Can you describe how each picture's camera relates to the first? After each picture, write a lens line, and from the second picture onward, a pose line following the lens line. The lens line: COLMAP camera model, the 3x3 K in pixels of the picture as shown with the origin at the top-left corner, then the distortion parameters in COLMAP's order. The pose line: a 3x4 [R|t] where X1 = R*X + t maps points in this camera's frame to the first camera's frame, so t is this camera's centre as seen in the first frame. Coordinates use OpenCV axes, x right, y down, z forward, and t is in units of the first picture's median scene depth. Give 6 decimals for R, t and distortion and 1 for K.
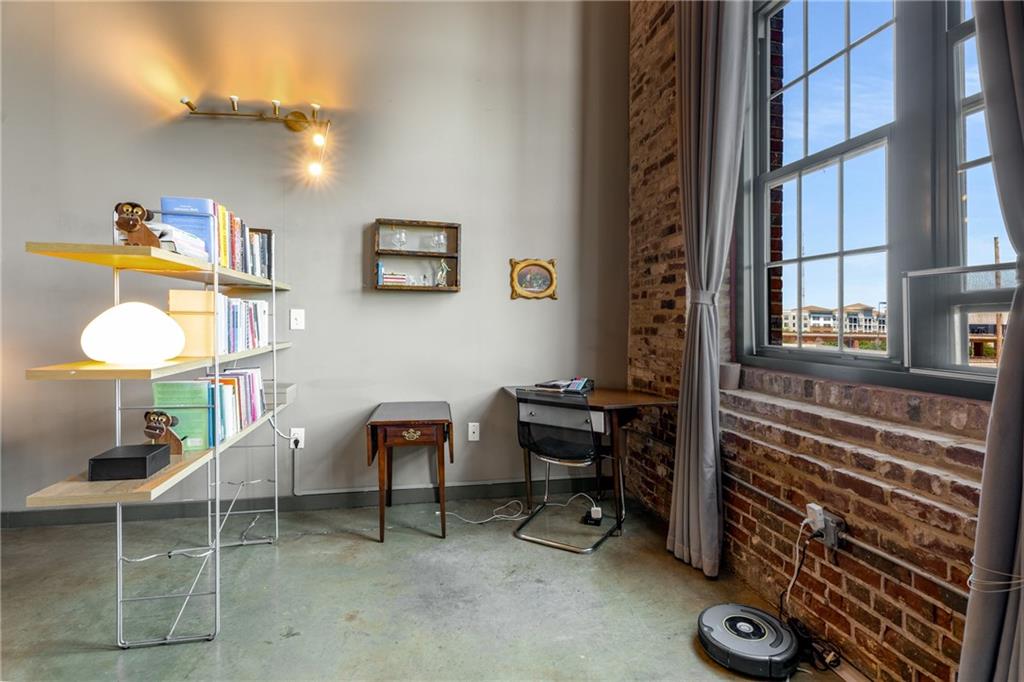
lens RADIAL K [[481.0, 0, 512.5], [0, 481.0, 331.1], [0, 0, 1]] dist [-0.001420, 0.000042]
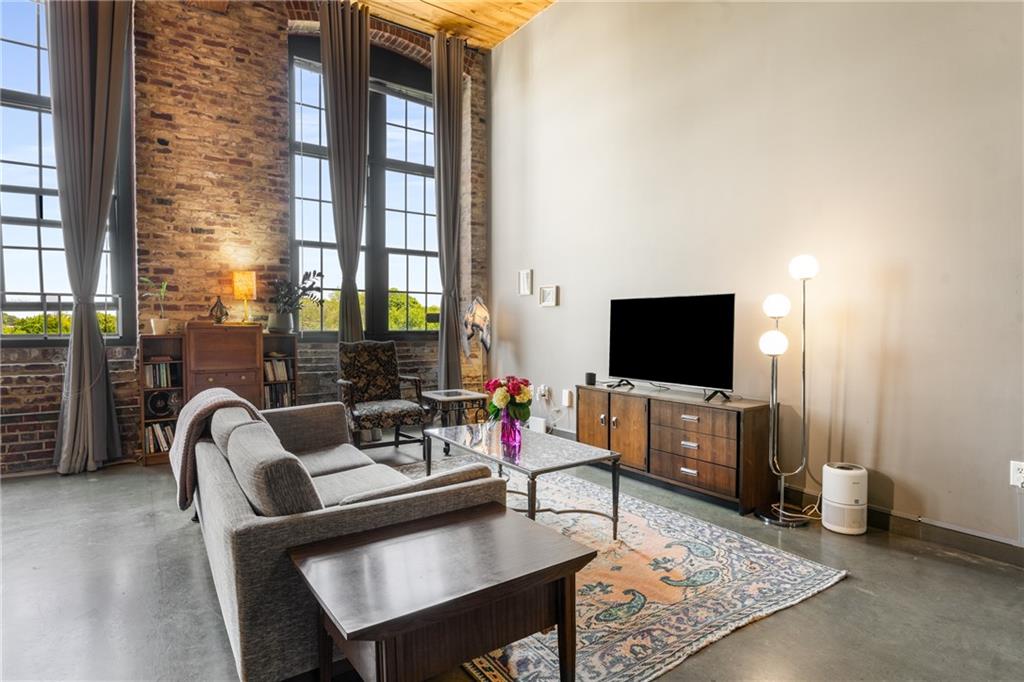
lens RADIAL K [[539.1, 0, 509.5], [0, 539.1, 342.3], [0, 0, 1]] dist [-0.012126, -0.000589]
pose [[-0.388302, -0.047373, 0.920314, -1.777435], [0.009650, 0.998414, 0.055464, -0.009886], [-0.921481, 0.030418, -0.387229, -0.181865]]
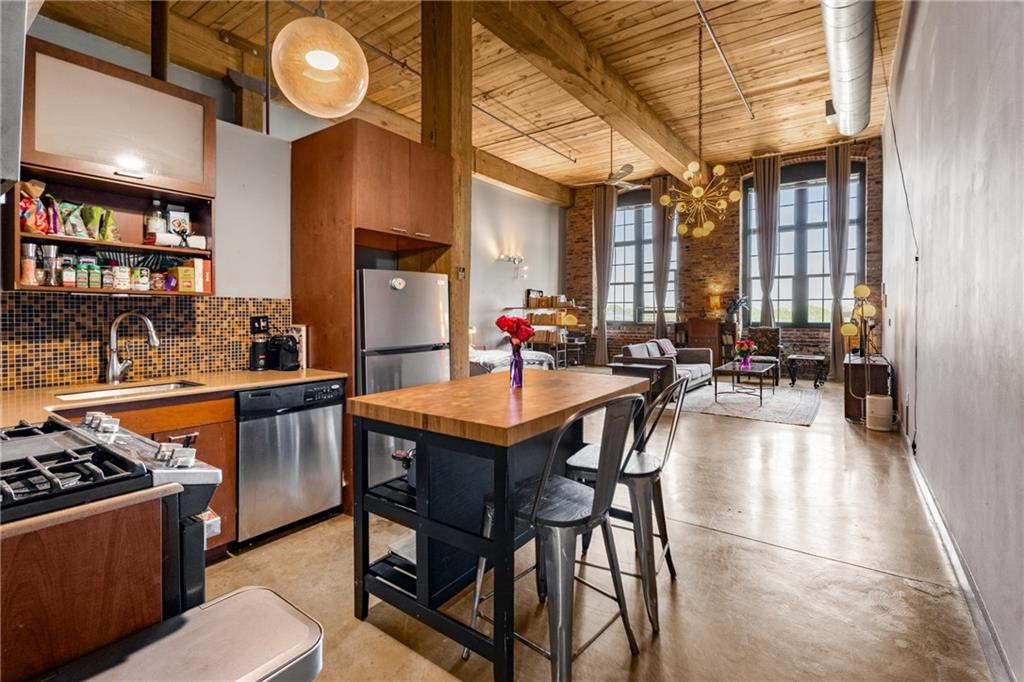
lens RADIAL K [[480.1, 0, 491.1], [0, 480.1, 316.5], [0, 0, 1]] dist [0.002008, 0.000611]
pose [[0.758943, -0.015375, 0.650976, -3.877067], [0.022671, 0.999739, -0.002820, -0.025537], [-0.650762, 0.016899, 0.759093, -2.088129]]
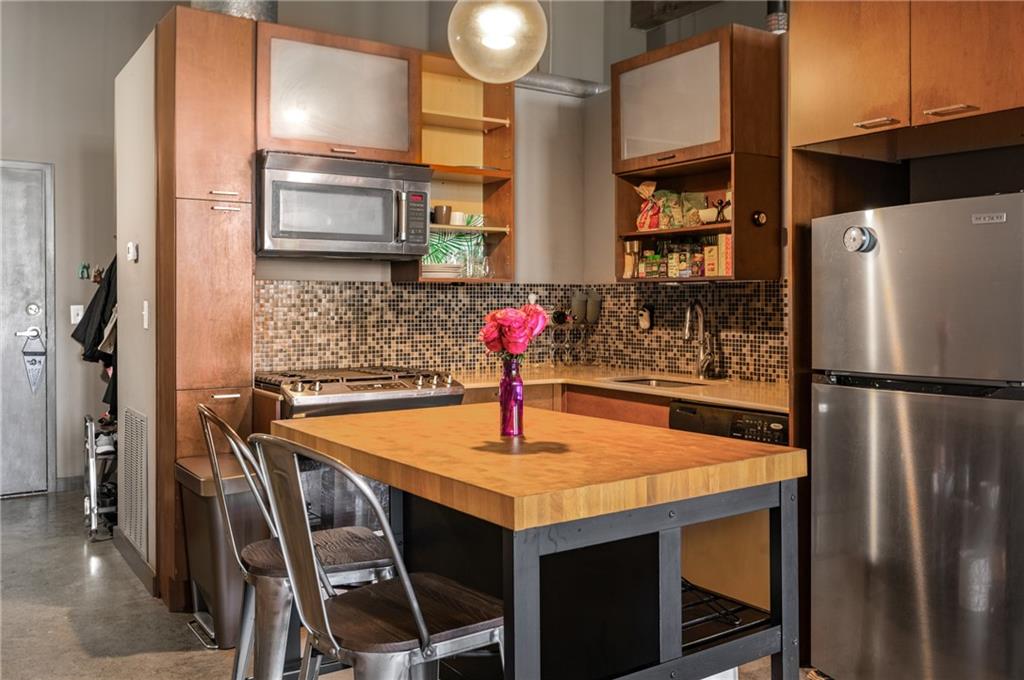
lens RADIAL K [[867.6, 0, 539.2], [0, 867.6, 308.9], [0, 0, 1]] dist [0.006478, 0.003481]
pose [[0.390023, -0.006650, -0.920781, -2.181934], [-0.014694, 0.999802, -0.013445, -0.011456], [0.920688, 0.018774, 0.389848, -1.710934]]
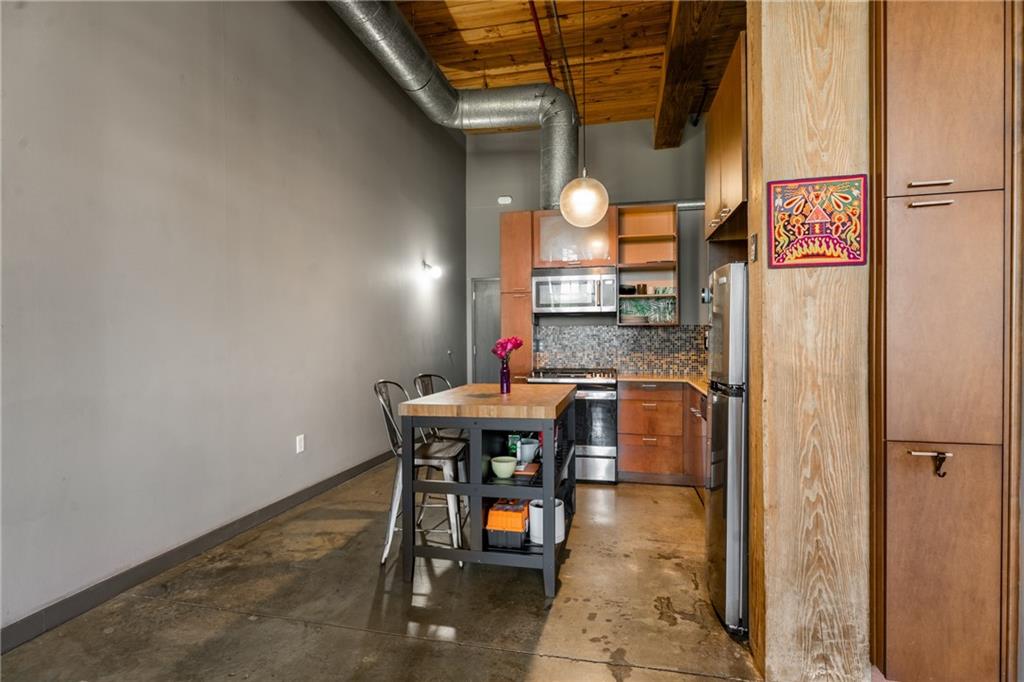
lens RADIAL K [[513.4, 0, 512.0], [0, 513.4, 341.0], [0, 0, 1]] dist [0.002698, 0.000107]
pose [[-0.408813, -0.007496, -0.912587, -1.863685], [-0.022105, 0.999754, 0.001690, -0.020572], [0.912350, 0.020864, -0.408878, -0.724687]]
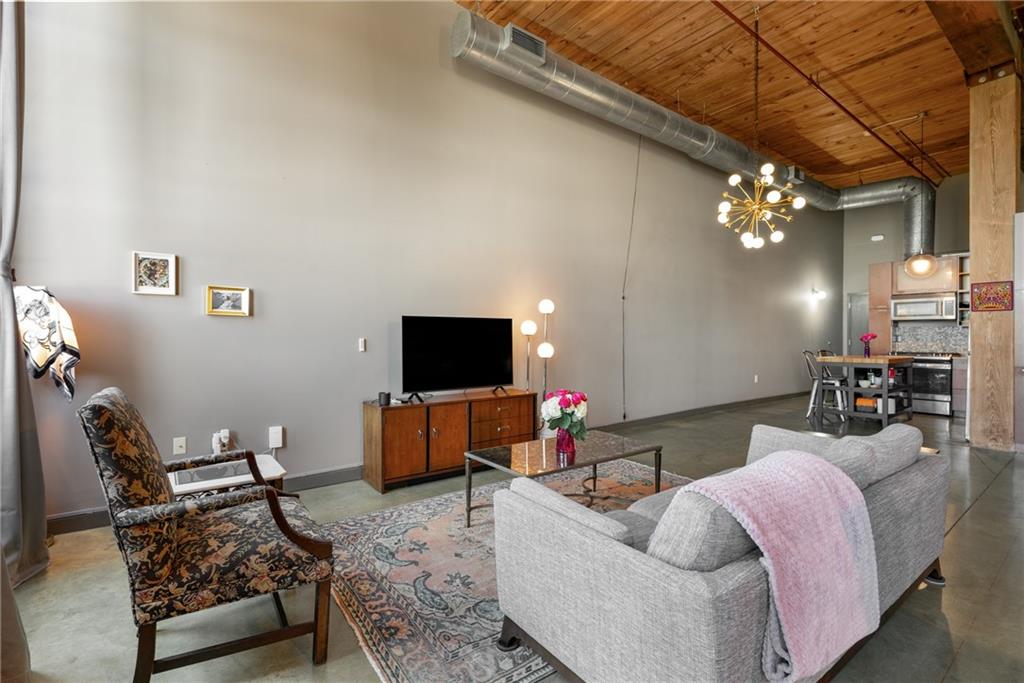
lens RADIAL K [[464.7, 0, 508.1], [0, 464.7, 341.8], [0, 0, 1]] dist [0.005828, 0.001052]
pose [[-0.900950, -0.006439, -0.433875, 0.273975], [-0.019930, 0.999449, 0.026552, -0.010627], [0.433465, 0.032569, -0.900582, 0.400577]]
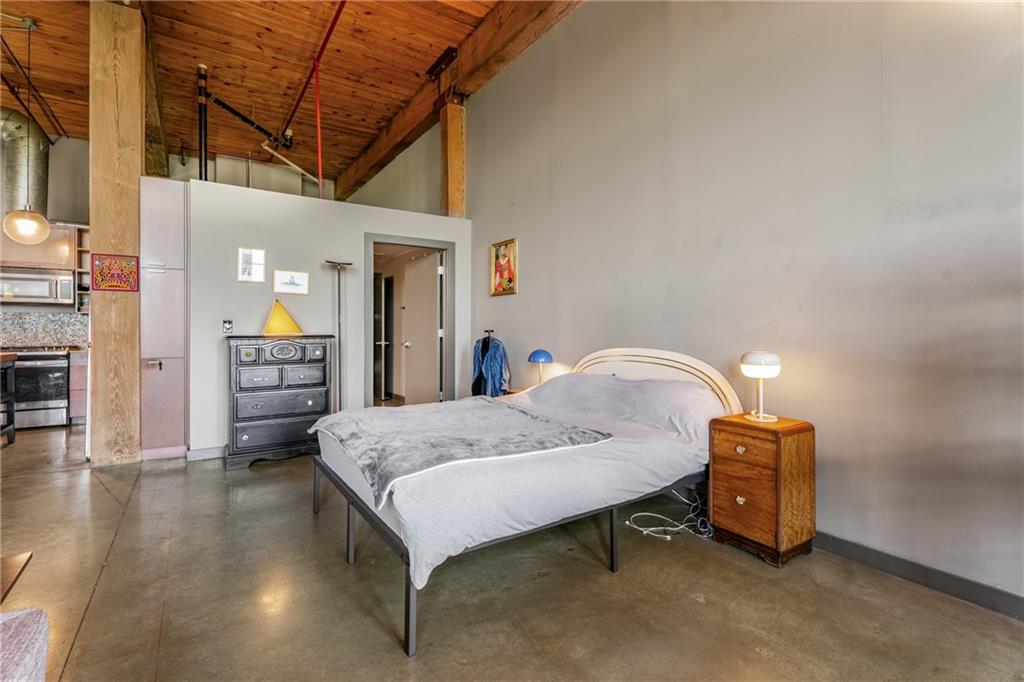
lens RADIAL K [[469.5, 0, 521.3], [0, 469.5, 328.6], [0, 0, 1]] dist [0.000940, -0.005147]
pose [[0.390967, -0.016122, -0.920264, -0.530213], [-0.017990, 0.999522, -0.025153, 0.016324], [0.920229, 0.026389, 0.390490, 0.112368]]
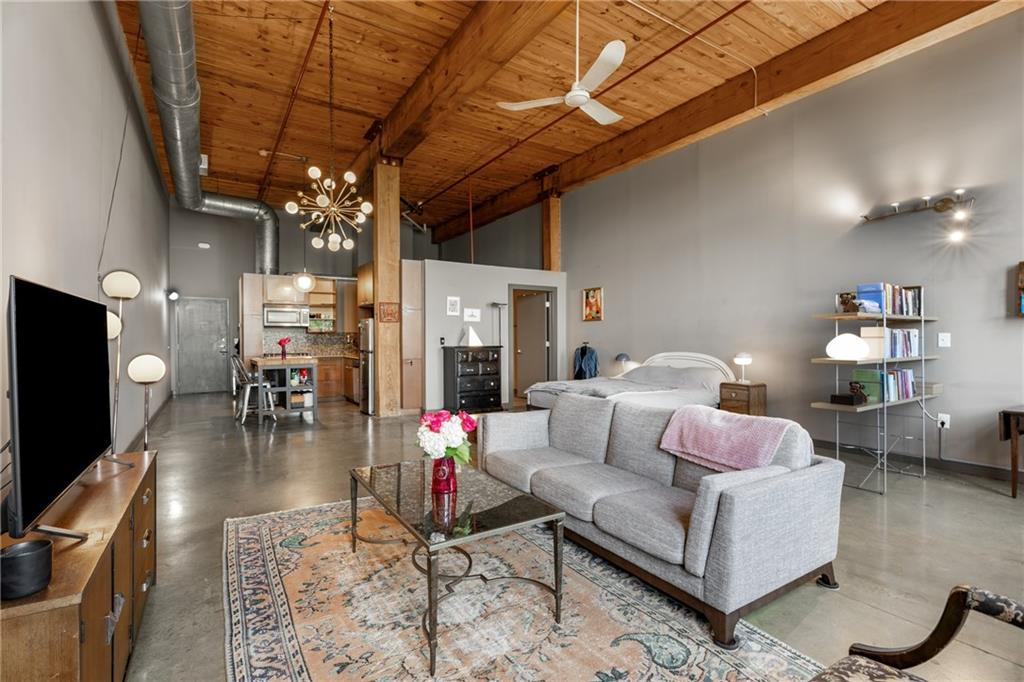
lens RADIAL K [[464.7, 0, 508.1], [0, 464.7, 341.3], [0, 0, 1]] dist [0.005828, 0.001052]
pose [[0.346036, -0.009021, -0.938178, 0.562184], [-0.013763, 0.999797, -0.014689, 0.024448], [0.938120, 0.017995, 0.345842, -0.966981]]
